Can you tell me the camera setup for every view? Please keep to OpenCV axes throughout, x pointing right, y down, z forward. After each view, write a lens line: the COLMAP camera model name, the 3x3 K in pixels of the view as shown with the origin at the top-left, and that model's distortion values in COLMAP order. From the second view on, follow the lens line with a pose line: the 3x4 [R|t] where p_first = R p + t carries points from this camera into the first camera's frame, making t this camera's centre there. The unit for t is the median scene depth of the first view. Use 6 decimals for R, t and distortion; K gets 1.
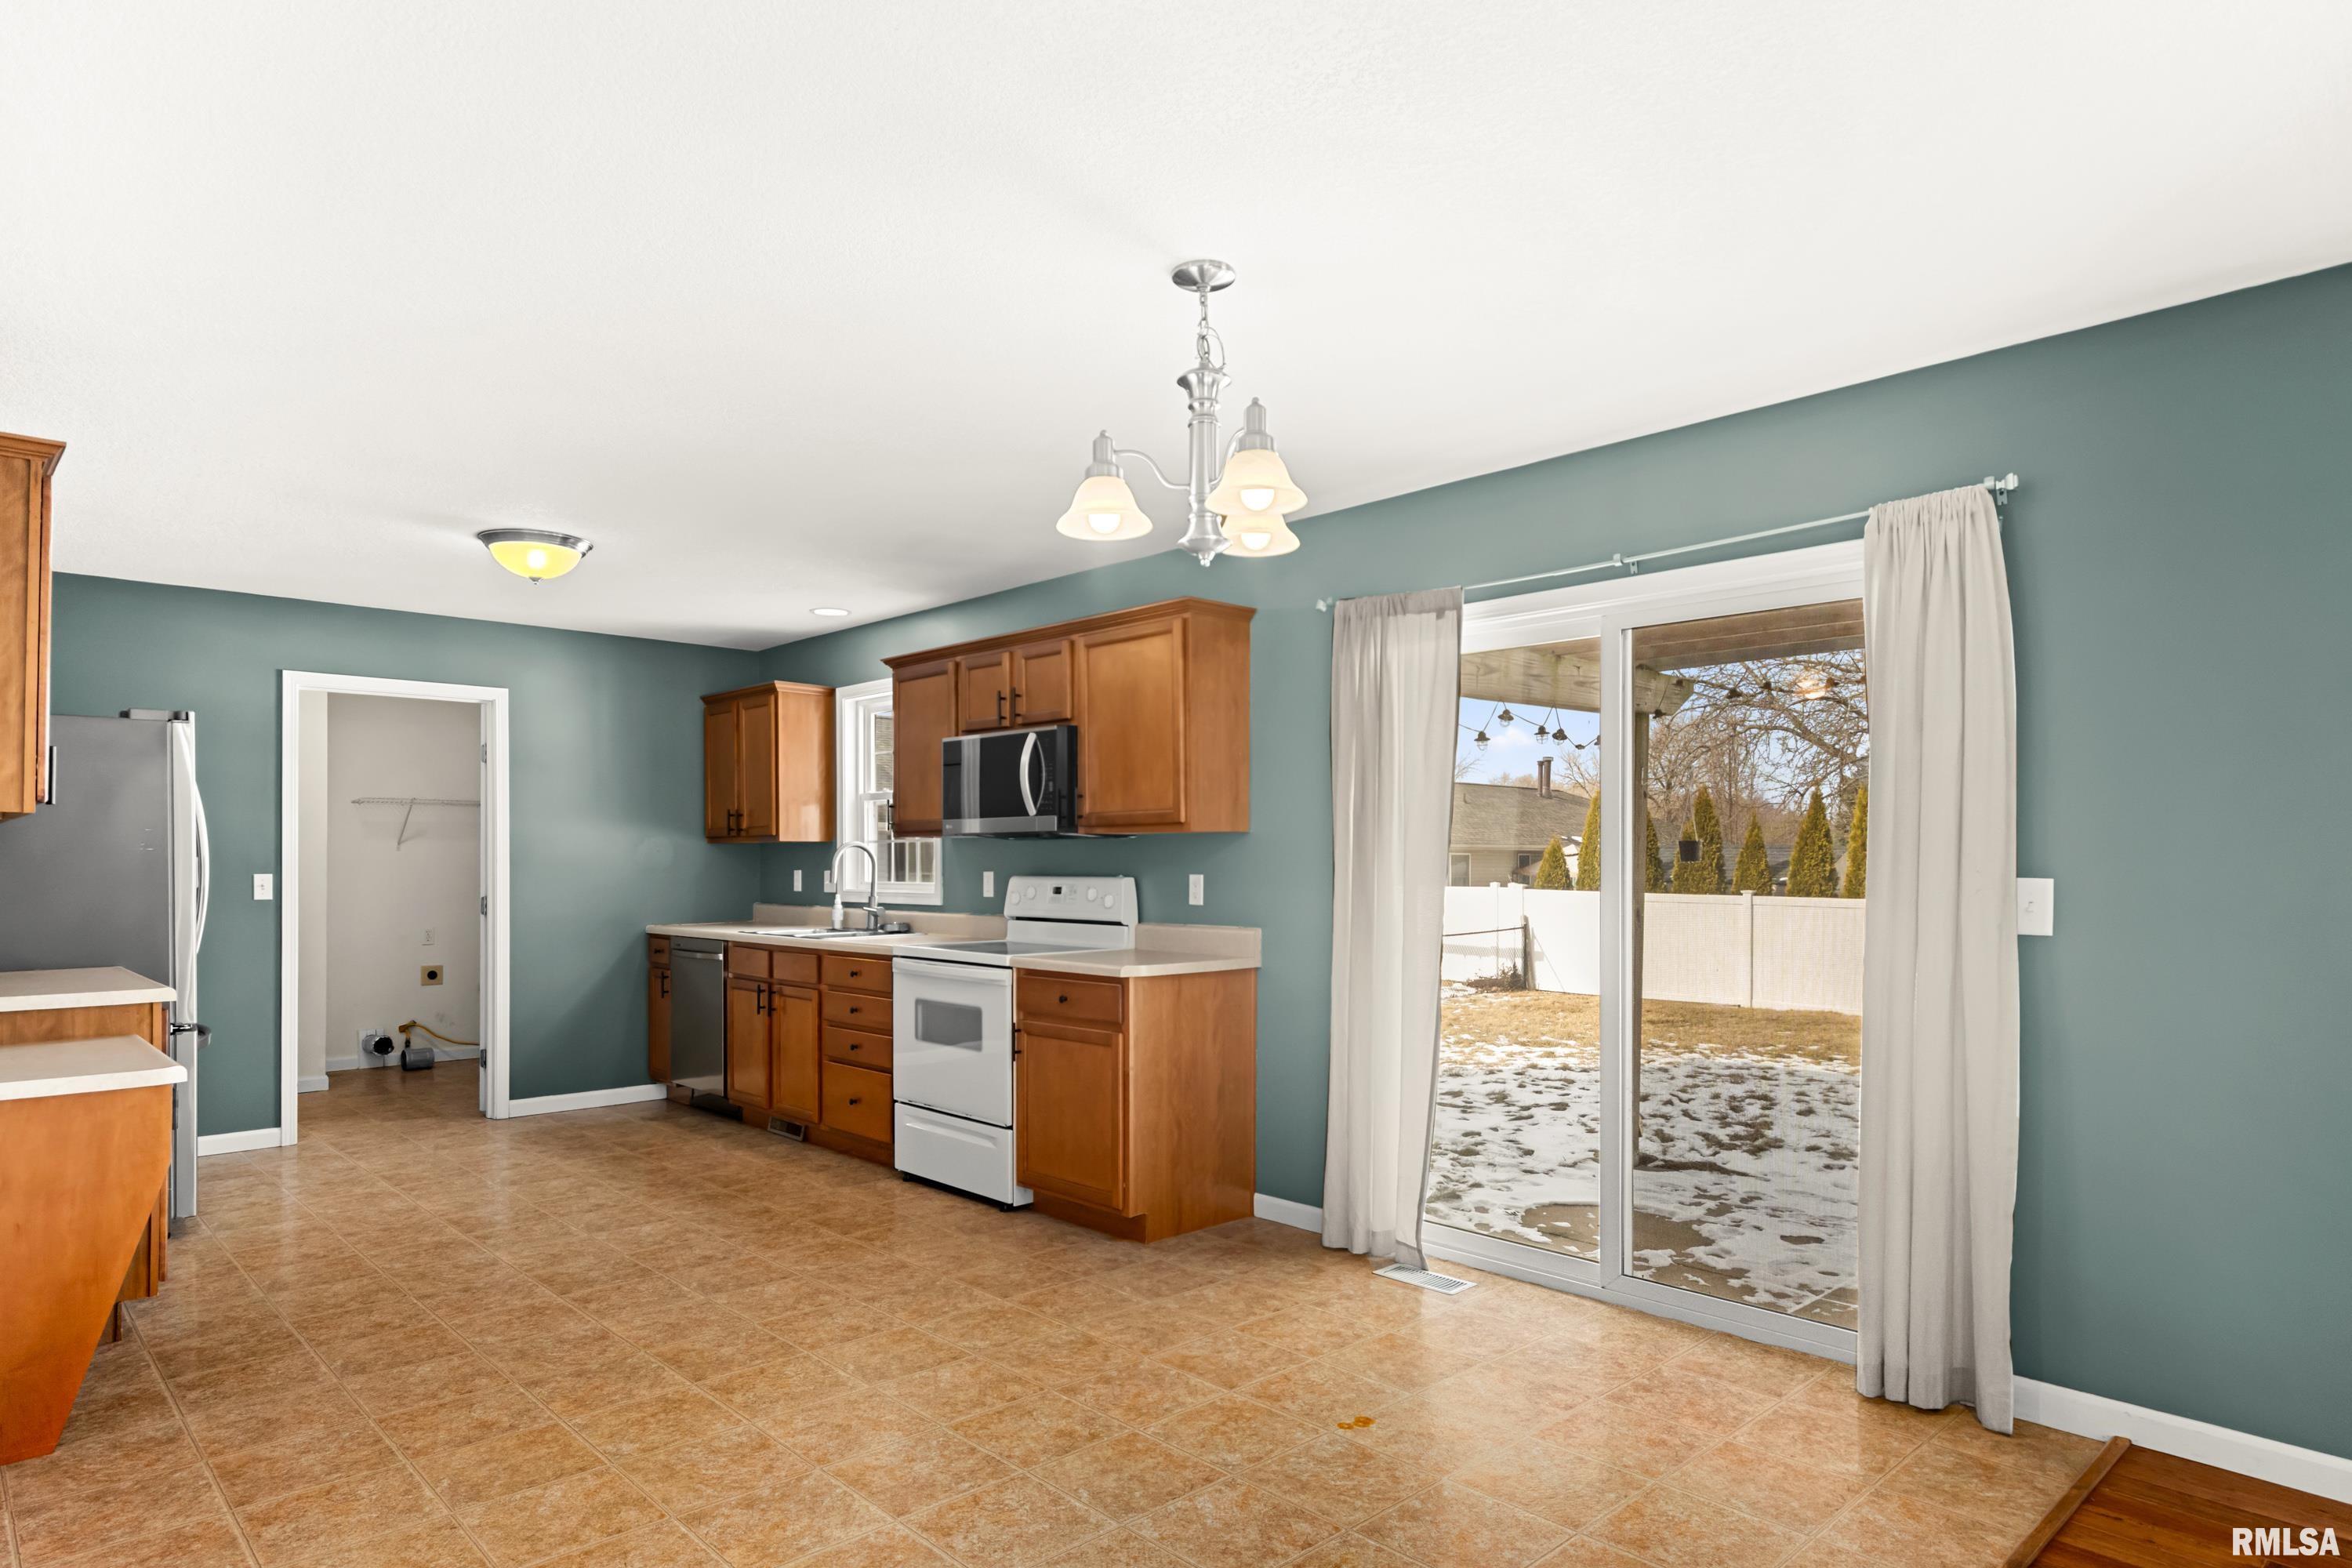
lens RADIAL K [[1339.4, 0, 1170.1], [0, 1339.4, 862.9], [0, 0, 1]] dist [0.008337, 0.000255]
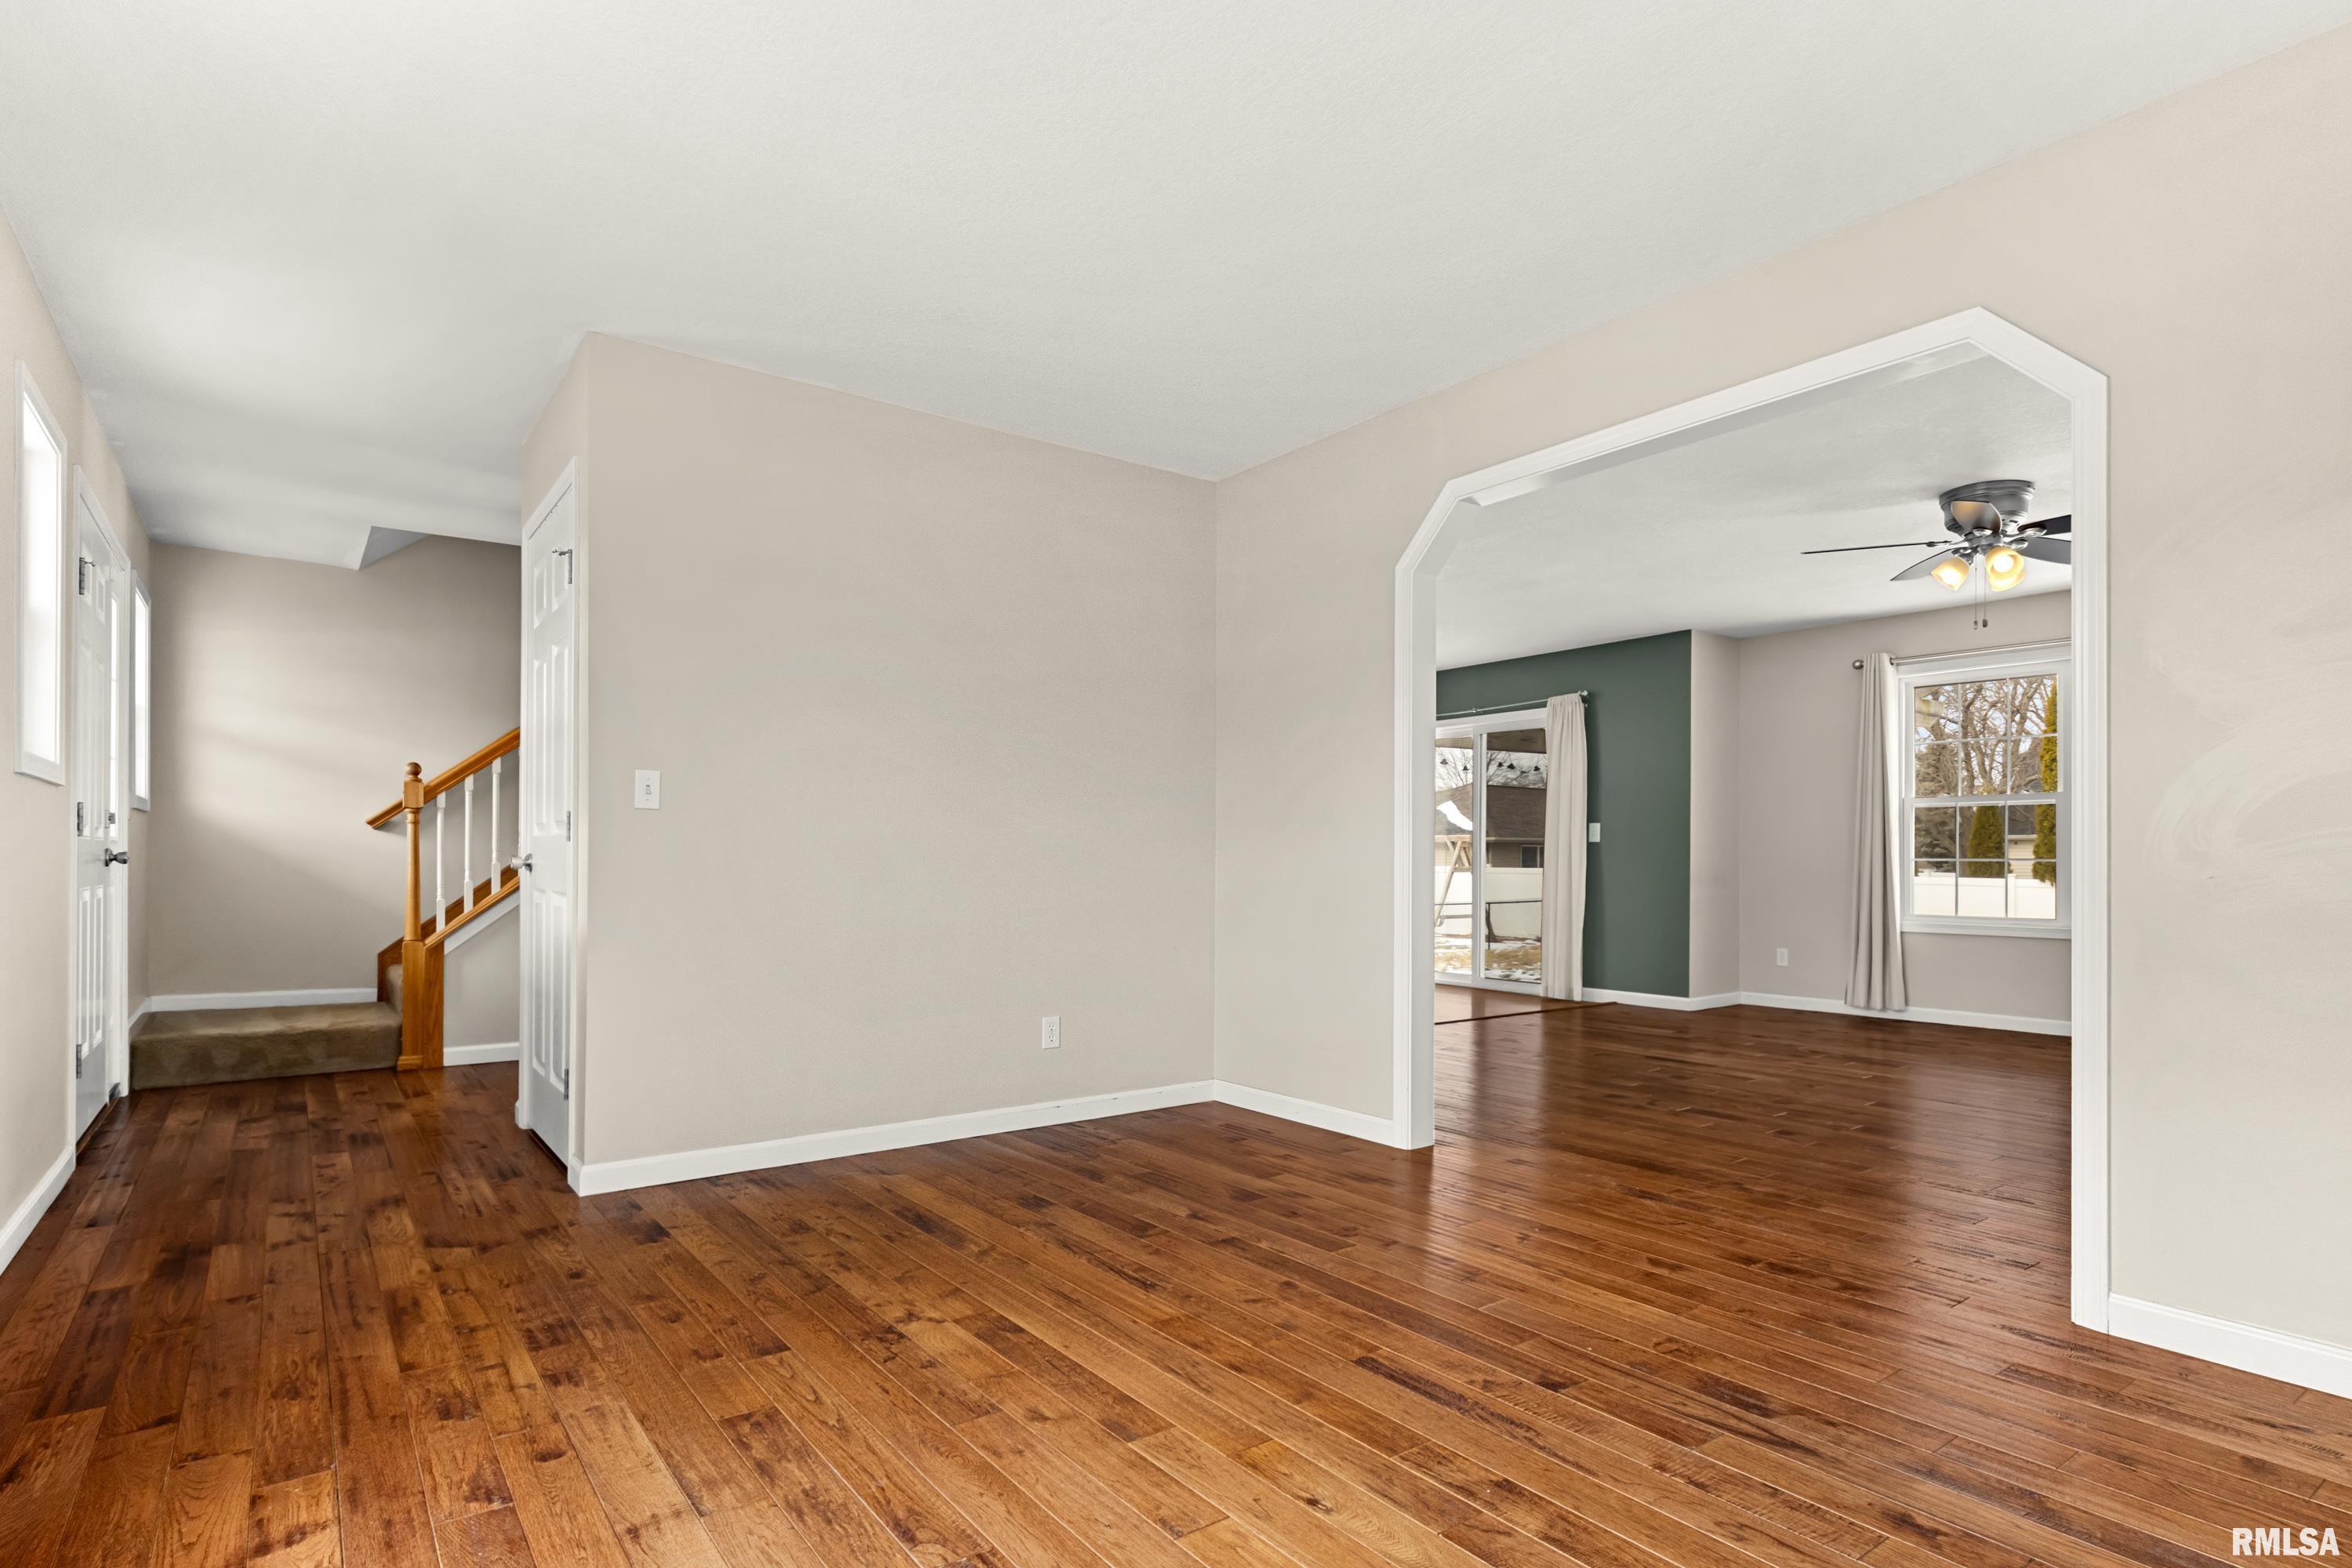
lens RADIAL K [[1194.5, 0, 1172.8], [0, 1194.5, 855.7], [0, 0, 1]] dist [0.002869, 0.001314]
pose [[0.992113, 0.000059, -0.125348, 0.019238], [-0.000558, 0.999992, -0.003946, 0.051808], [0.125347, 0.003985, 0.992105, -0.964242]]
